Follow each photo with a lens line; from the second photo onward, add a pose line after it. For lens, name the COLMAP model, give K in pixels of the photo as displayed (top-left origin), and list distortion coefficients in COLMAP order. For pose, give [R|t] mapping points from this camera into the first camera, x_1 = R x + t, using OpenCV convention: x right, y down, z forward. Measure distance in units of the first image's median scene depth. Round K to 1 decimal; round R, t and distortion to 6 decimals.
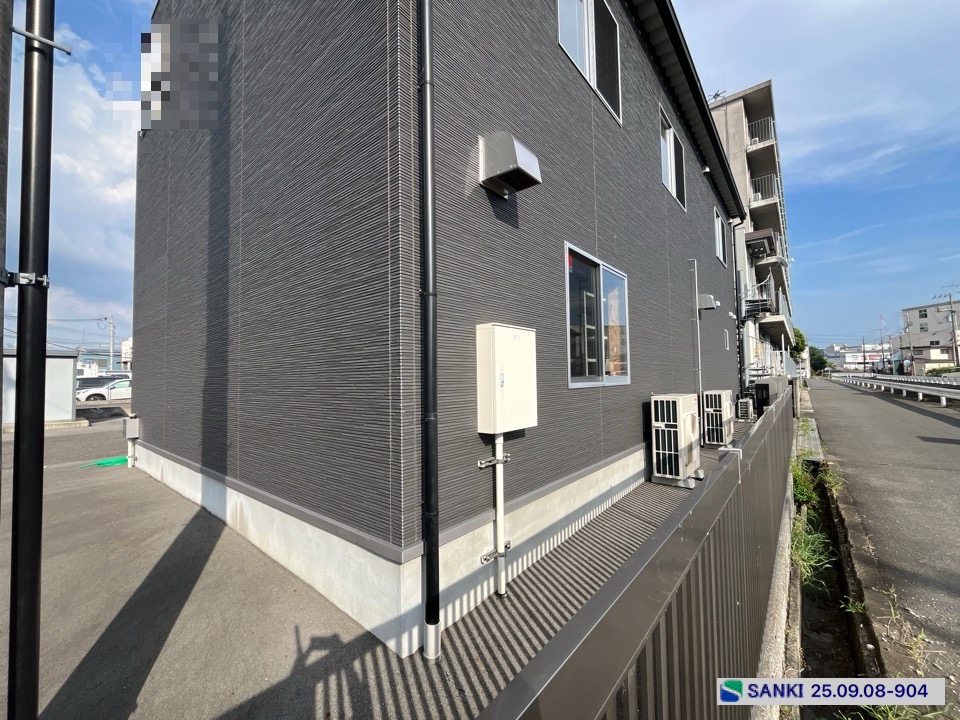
lens RADIAL K [[391.5, 0, 478.3], [0, 391.5, 359.6], [0, 0, 1]] dist [0.000747, -0.000073]
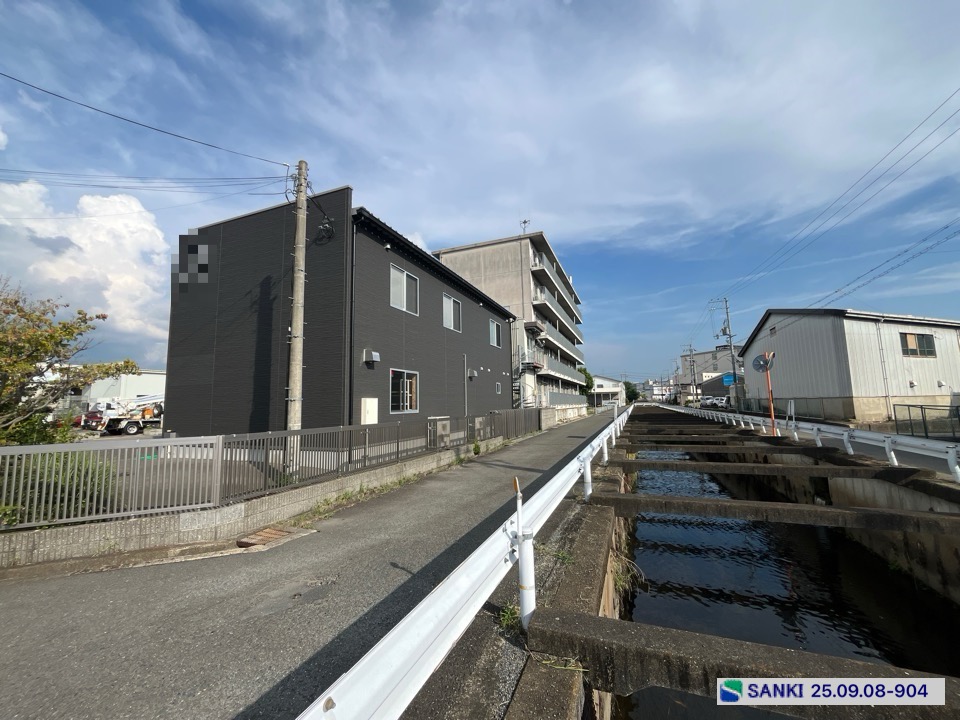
lens RADIAL K [[384.7, 0, 475.4], [0, 384.7, 362.2], [0, 0, 1]] dist [-0.001343, -0.000691]
pose [[0.953189, 0.031944, 0.300683, -0.017034], [-0.011228, 0.997458, -0.070373, -0.035917], [-0.302167, 0.063703, 0.951124, -0.588188]]
